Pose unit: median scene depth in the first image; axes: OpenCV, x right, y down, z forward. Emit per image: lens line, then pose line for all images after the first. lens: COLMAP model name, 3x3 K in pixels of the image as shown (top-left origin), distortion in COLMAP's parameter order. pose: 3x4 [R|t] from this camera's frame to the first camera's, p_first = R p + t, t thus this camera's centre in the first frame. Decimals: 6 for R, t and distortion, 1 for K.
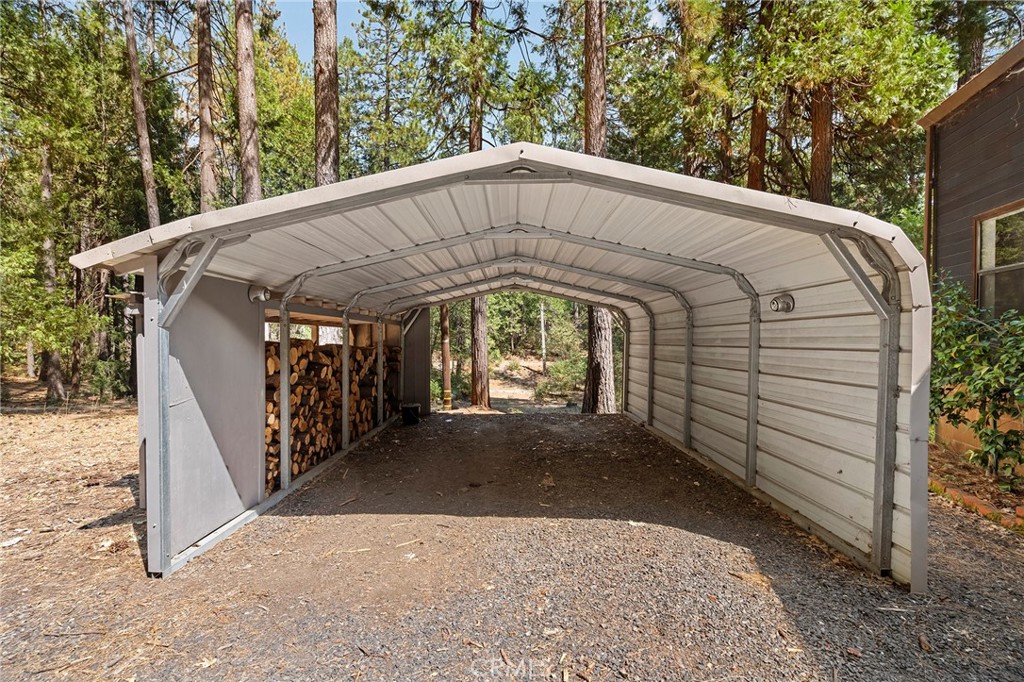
lens RADIAL K [[462.0, 0, 511.8], [0, 462.0, 343.0], [0, 0, 1]] dist [-0.000178, 0.000094]
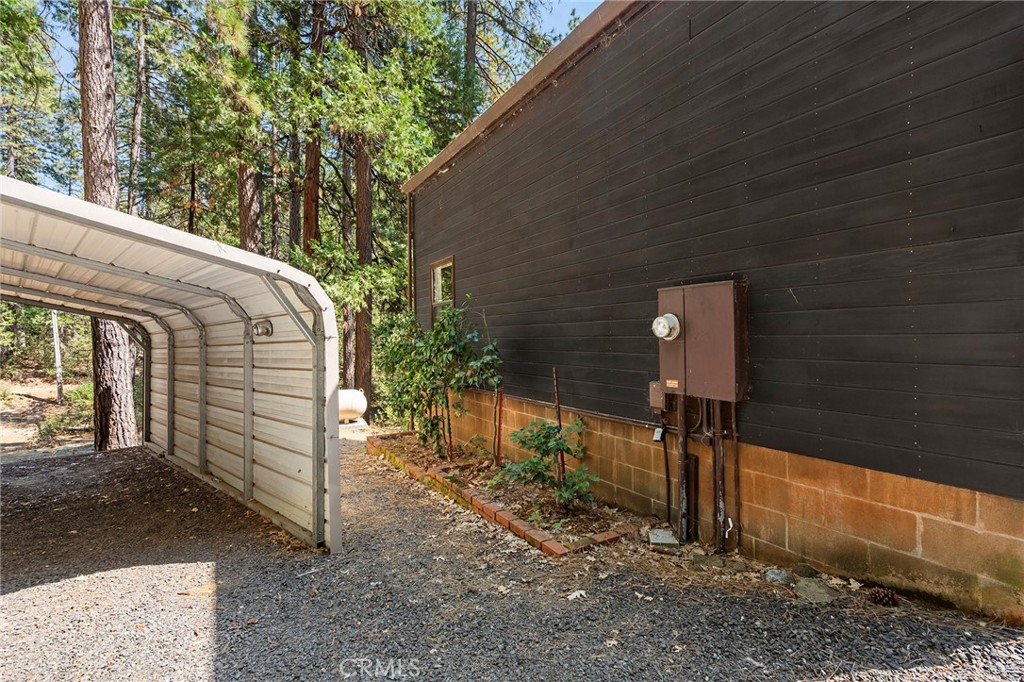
lens RADIAL K [[473.9, 0, 511.5], [0, 473.9, 338.5], [0, 0, 1]] dist [-0.000348, 0.000566]
pose [[0.681627, -0.006093, 0.731674, 0.101734], [0.026180, 0.999528, -0.016066, -0.017354], [-0.731231, 0.030106, 0.681465, -0.139376]]
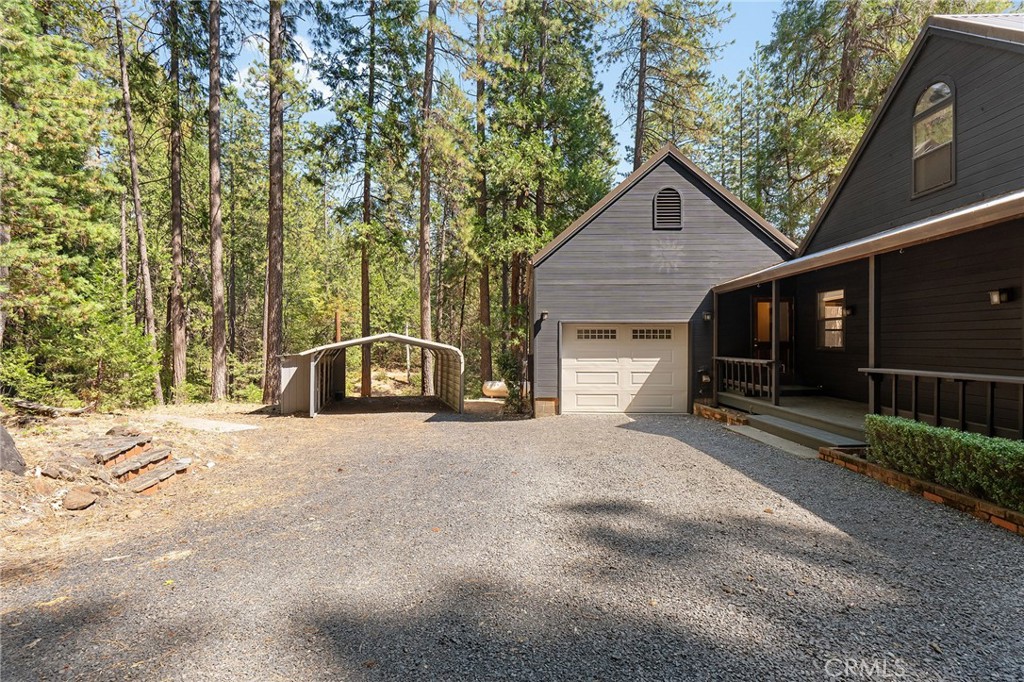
lens RADIAL K [[476.2, 0, 512.3], [0, 476.2, 343.9], [0, 0, 1]] dist [-0.003590, -0.000400]
pose [[0.962153, 0.011485, 0.272269, -0.052695], [-0.006203, 0.999776, -0.020254, -0.085154], [-0.272441, 0.017798, 0.962008, -2.087856]]
